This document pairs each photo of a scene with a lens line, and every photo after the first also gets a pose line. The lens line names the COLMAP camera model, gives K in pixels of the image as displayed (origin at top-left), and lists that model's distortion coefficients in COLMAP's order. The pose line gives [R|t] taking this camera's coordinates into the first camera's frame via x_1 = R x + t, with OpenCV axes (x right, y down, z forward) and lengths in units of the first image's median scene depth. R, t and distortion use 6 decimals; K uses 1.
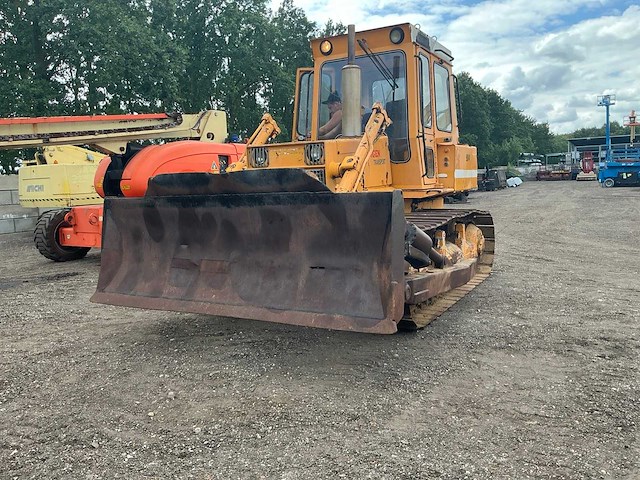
lens RADIAL K [[531.4, 0, 322.1], [0, 531.4, 239.0], [0, 0, 1]] dist [0.079126, -0.149438]
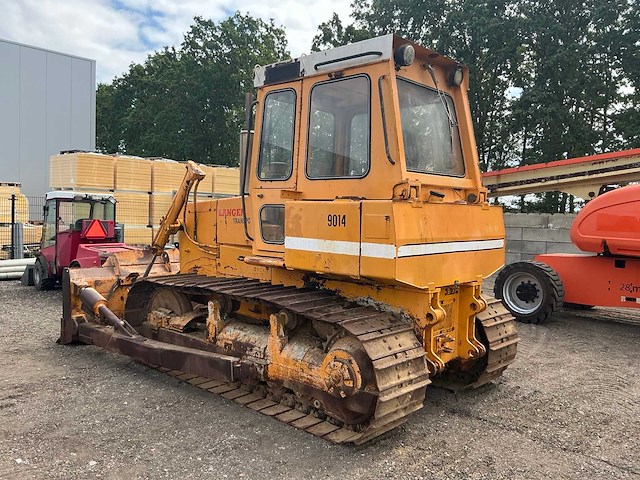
lens RADIAL K [[531.4, 0, 318.7], [0, 531.4, 235.9], [0, 0, 1]] dist [0.079126, -0.149438]
pose [[-0.238403, 0.070215, -0.968625, 0.689353], [-0.125270, 0.986828, 0.102366, -0.156308], [0.963053, 0.145744, -0.226467, 0.905514]]
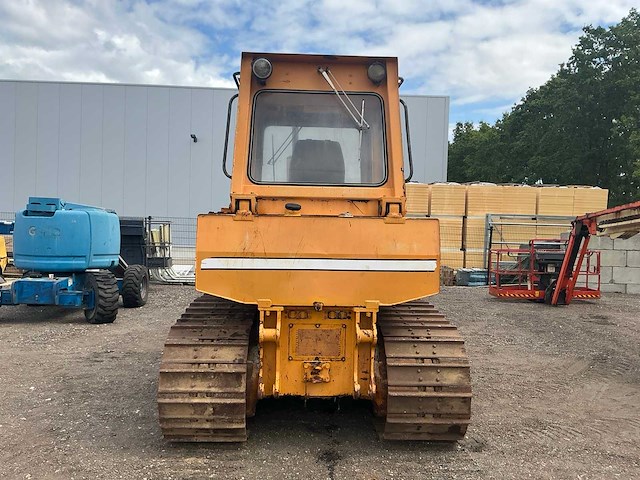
lens RADIAL K [[531.4, 0, 319.4], [0, 531.4, 234.9], [0, 0, 1]] dist [0.079126, -0.149438]
pose [[-0.852167, 0.021735, -0.522819, 0.410841], [-0.050930, 0.990948, 0.124209, -0.191019], [0.520786, 0.132474, -0.843346, 1.289117]]
